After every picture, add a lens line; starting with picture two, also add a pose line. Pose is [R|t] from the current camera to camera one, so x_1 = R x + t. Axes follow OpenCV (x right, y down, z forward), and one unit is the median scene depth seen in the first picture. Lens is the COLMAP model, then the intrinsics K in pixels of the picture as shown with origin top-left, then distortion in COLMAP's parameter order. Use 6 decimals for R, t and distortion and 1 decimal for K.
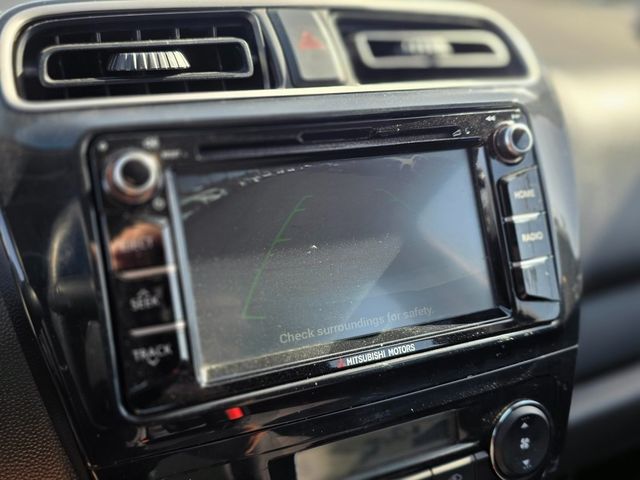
lens RADIAL K [[628.3, 0, 320.0], [0, 628.3, 240.0], [0, 0, 1]] dist [0.075097, -0.166821]
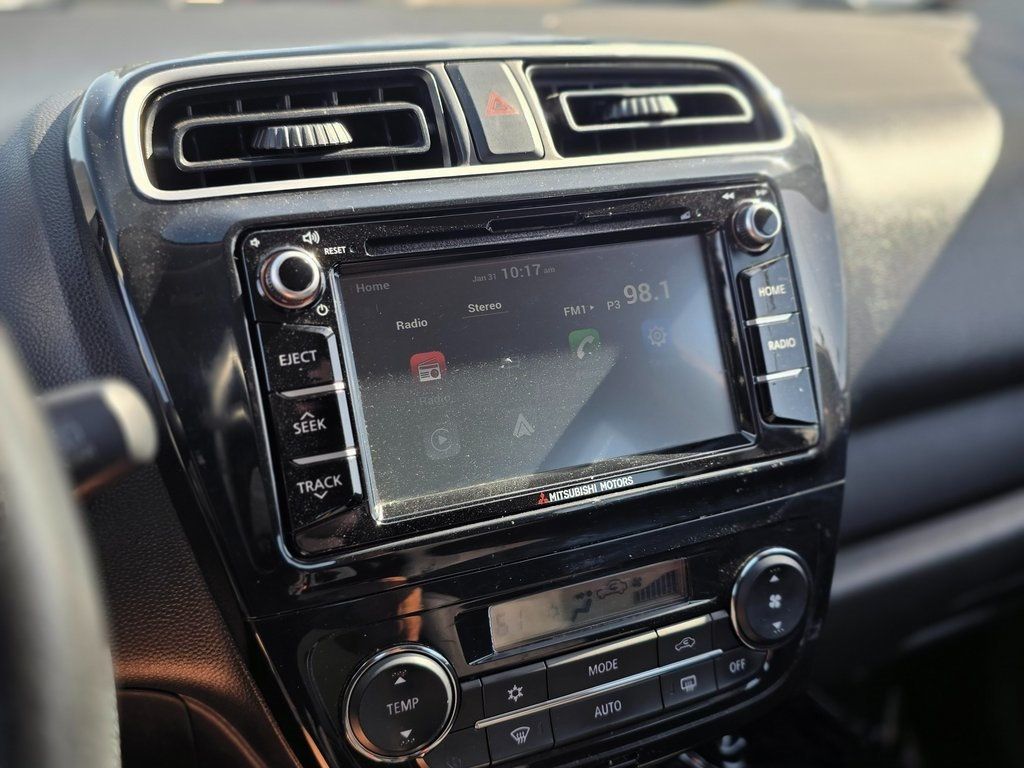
lens RADIAL K [[1018.1, 0, 529.6], [0, 1018.1, 383.9], [0, 0, 1]] dist [0.070513, -0.008236]
pose [[0.999878, -0.015537, 0.001336, 0.015720], [0.015510, 0.999709, 0.018492, 0.017913], [-0.001623, -0.018469, 0.999828, -0.319983]]
